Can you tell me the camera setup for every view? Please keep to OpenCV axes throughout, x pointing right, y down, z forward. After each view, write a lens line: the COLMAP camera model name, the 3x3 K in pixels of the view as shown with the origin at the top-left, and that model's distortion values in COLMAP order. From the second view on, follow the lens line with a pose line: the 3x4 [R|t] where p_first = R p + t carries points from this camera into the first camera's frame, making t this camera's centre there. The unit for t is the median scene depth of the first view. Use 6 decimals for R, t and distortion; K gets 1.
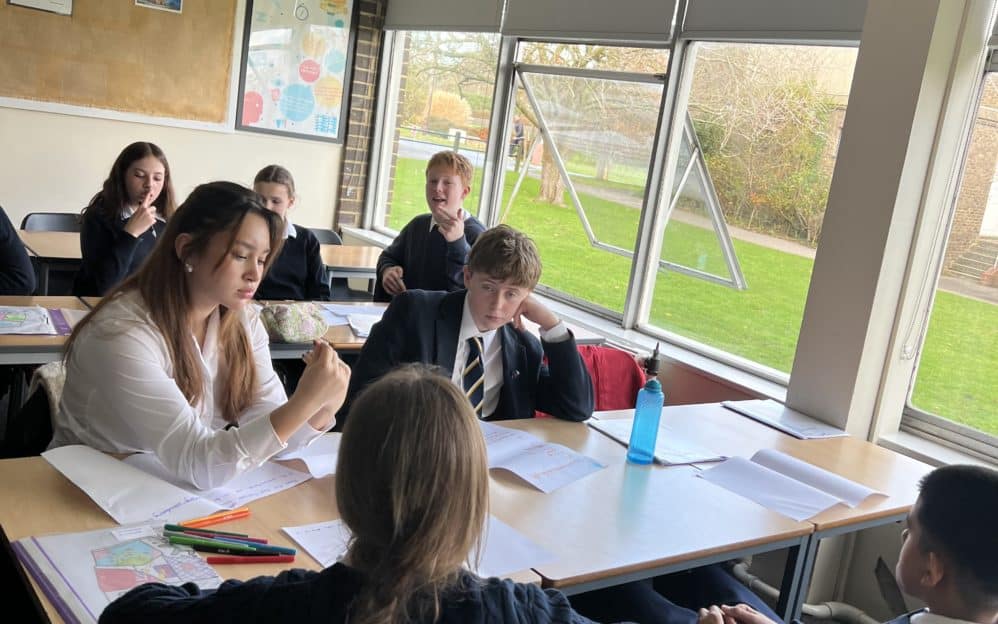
lens RADIAL K [[999.6, 0, 500.5], [0, 999.6, 315.6], [0, 0, 1]] dist [0.028498, 0.000000]
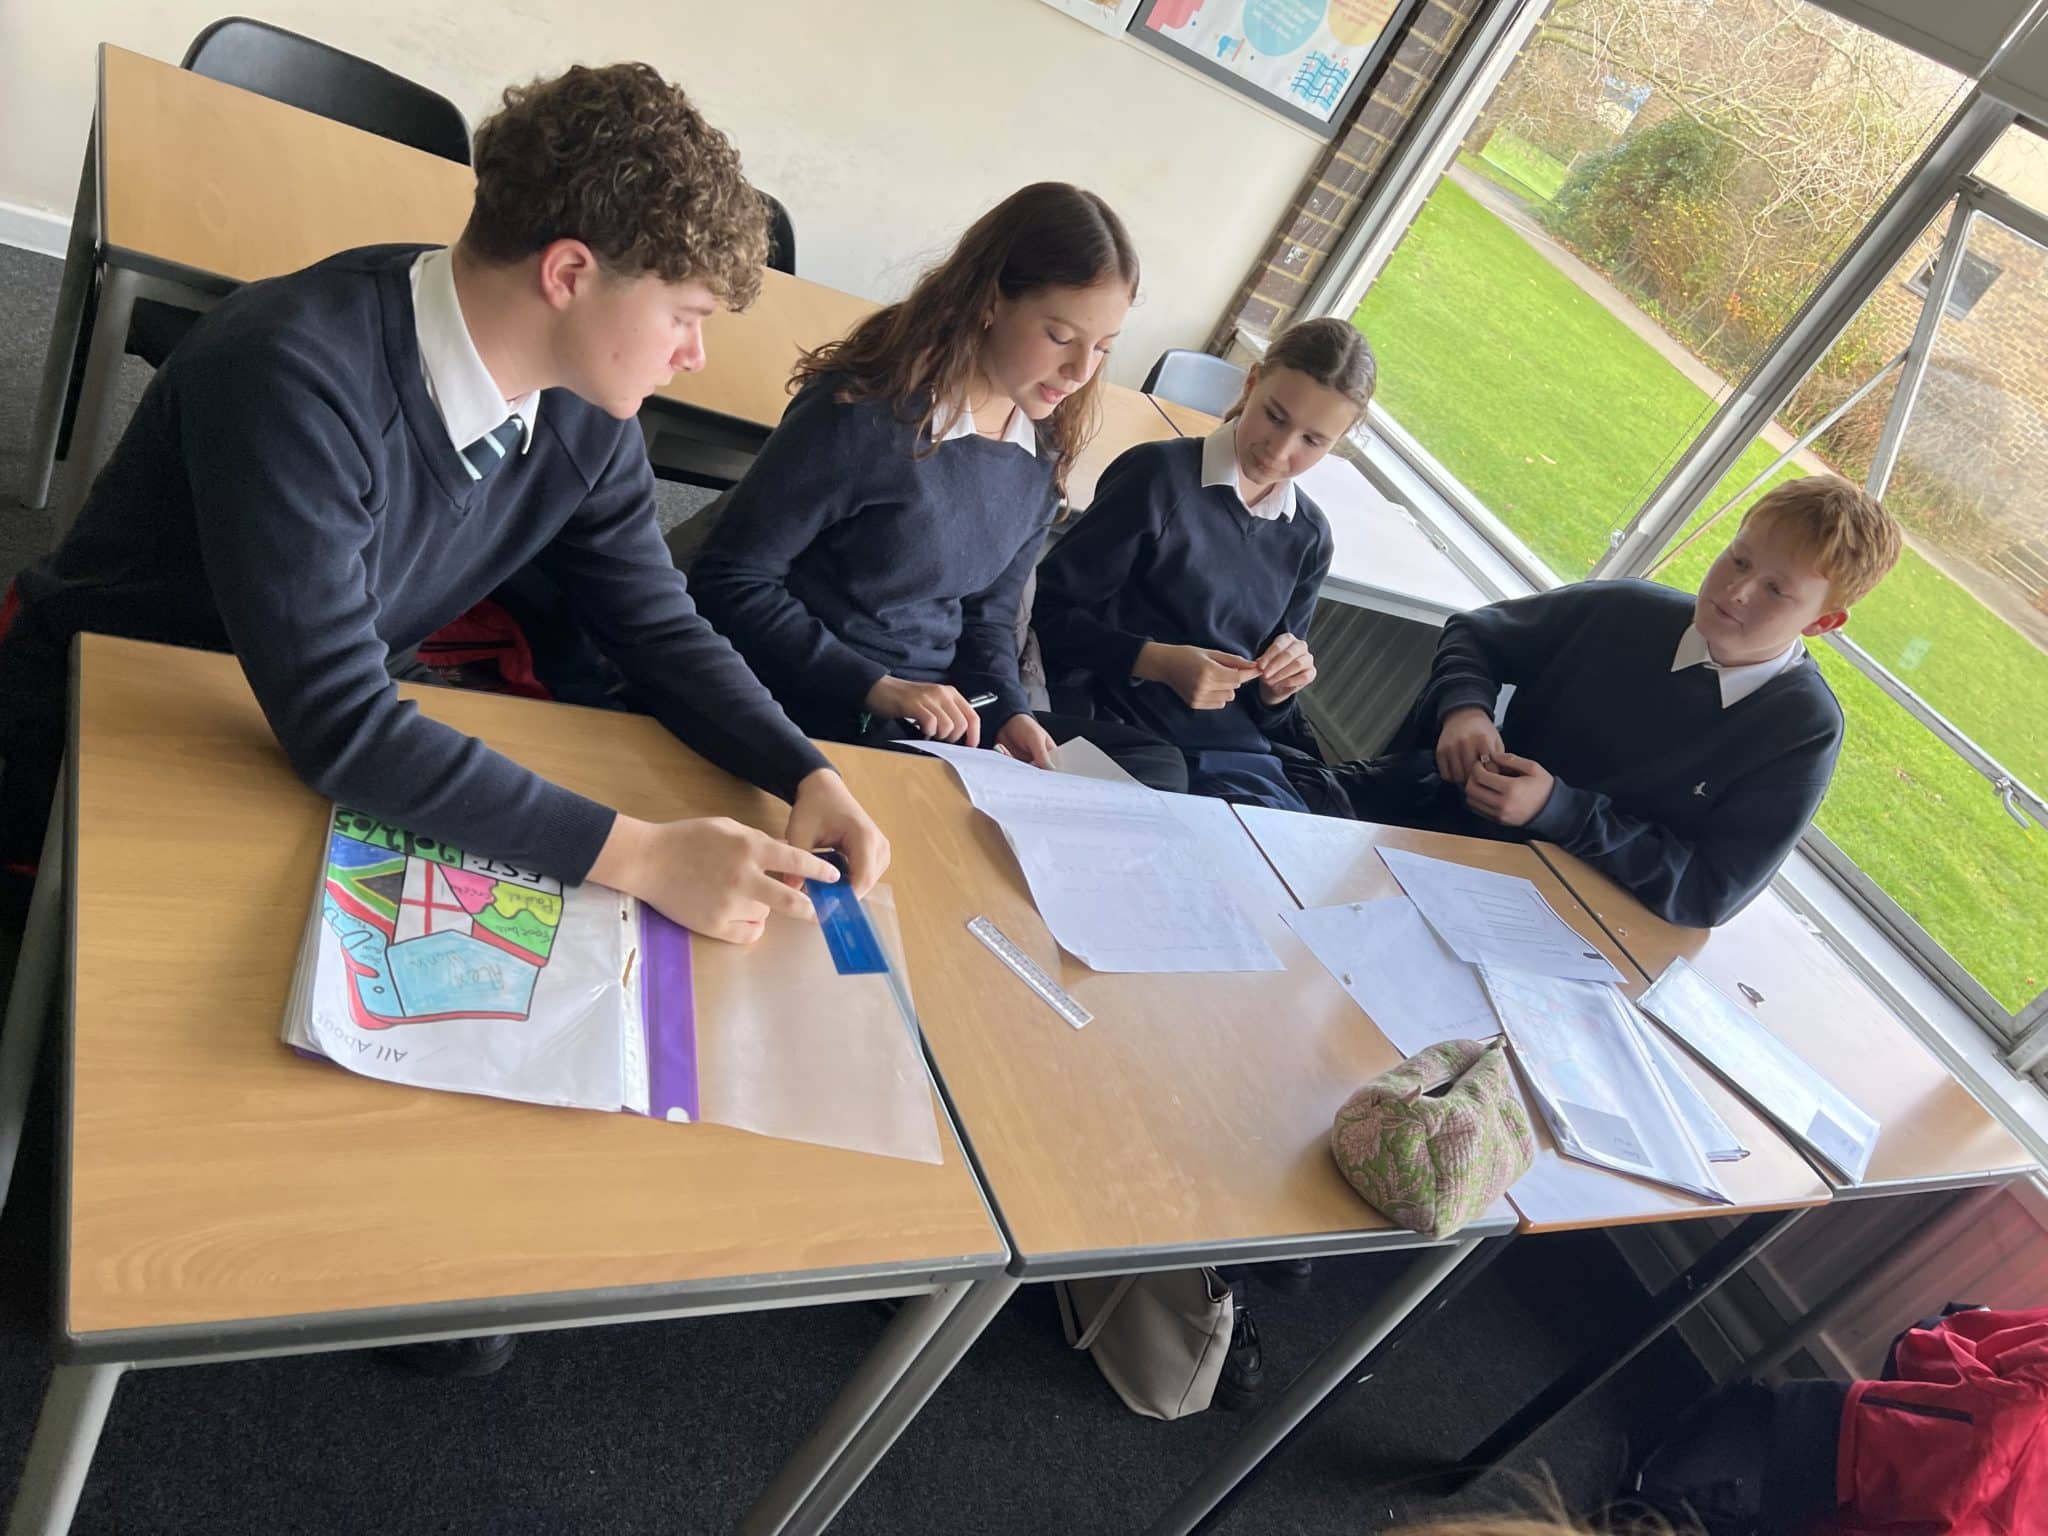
lens RADIAL K [[1580.1, 0, 1015.2], [0, 1580.1, 763.1], [0, 0, 1]] dist [0.000299, -0.010069]
pose [[0.931211, 0.364212, 0.013962, -0.194620], [-0.351003, 0.885801, 0.303566, -0.096972], [0.098195, -0.287585, 0.952708, 0.302450]]
